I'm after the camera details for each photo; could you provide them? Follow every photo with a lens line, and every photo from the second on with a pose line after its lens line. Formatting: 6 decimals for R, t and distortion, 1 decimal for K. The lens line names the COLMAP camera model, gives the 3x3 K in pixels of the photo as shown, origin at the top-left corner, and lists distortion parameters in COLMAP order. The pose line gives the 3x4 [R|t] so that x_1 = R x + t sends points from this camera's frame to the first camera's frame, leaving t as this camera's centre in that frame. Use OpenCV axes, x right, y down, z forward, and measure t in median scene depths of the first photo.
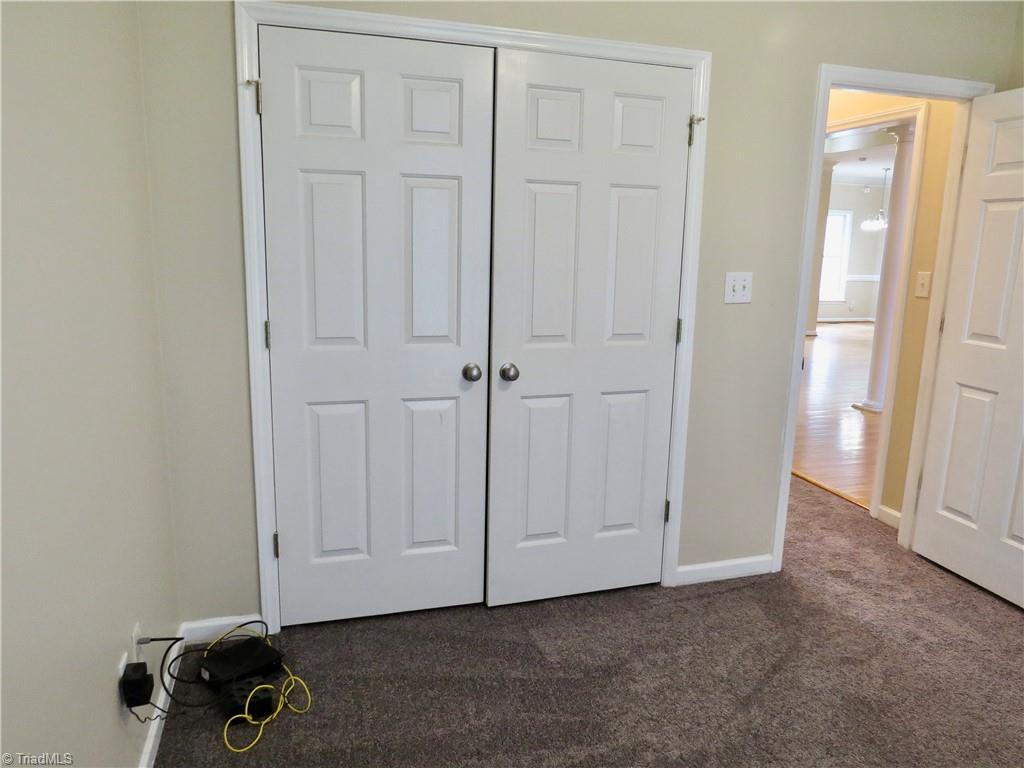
lens RADIAL K [[740.7, 0, 511.6], [0, 740.7, 437.9], [0, 0, 1]] dist [-0.007912, -0.003800]
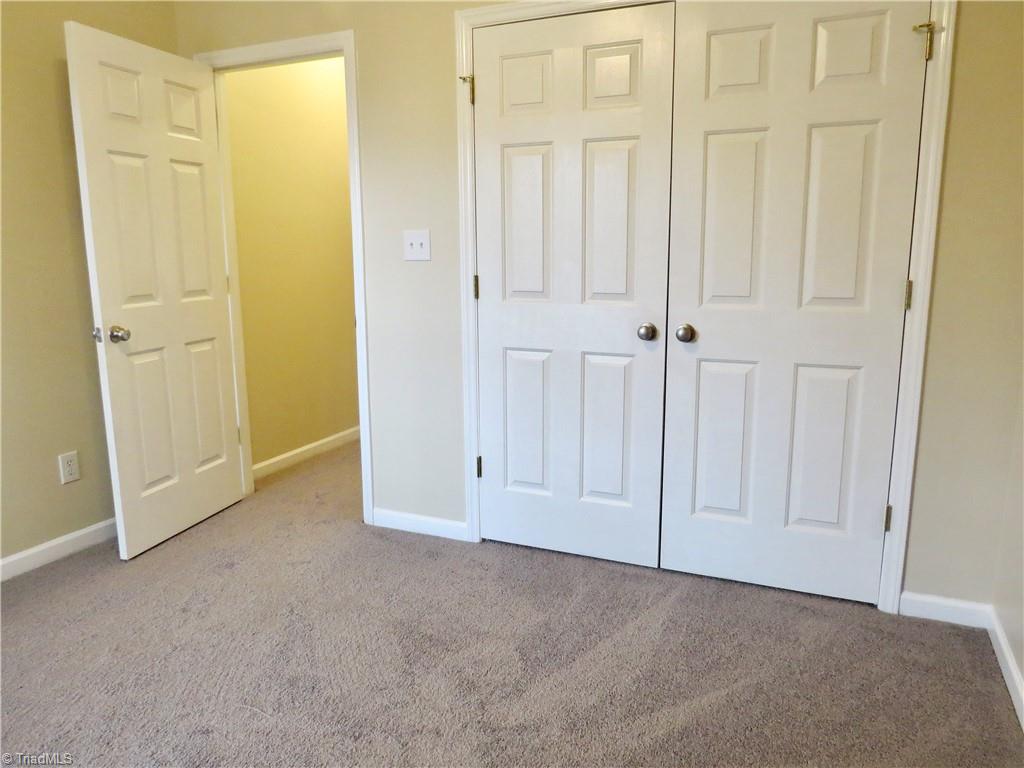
lens RADIAL K [[733.3, 0, 507.7], [0, 733.3, 382.8], [0, 0, 1]] dist [-0.020917, 0.000925]
pose [[0.752934, 0.104324, -0.649774, 0.455816], [-0.115233, 0.993001, 0.025904, -0.023270], [0.647928, 0.055371, 0.759686, 0.138616]]
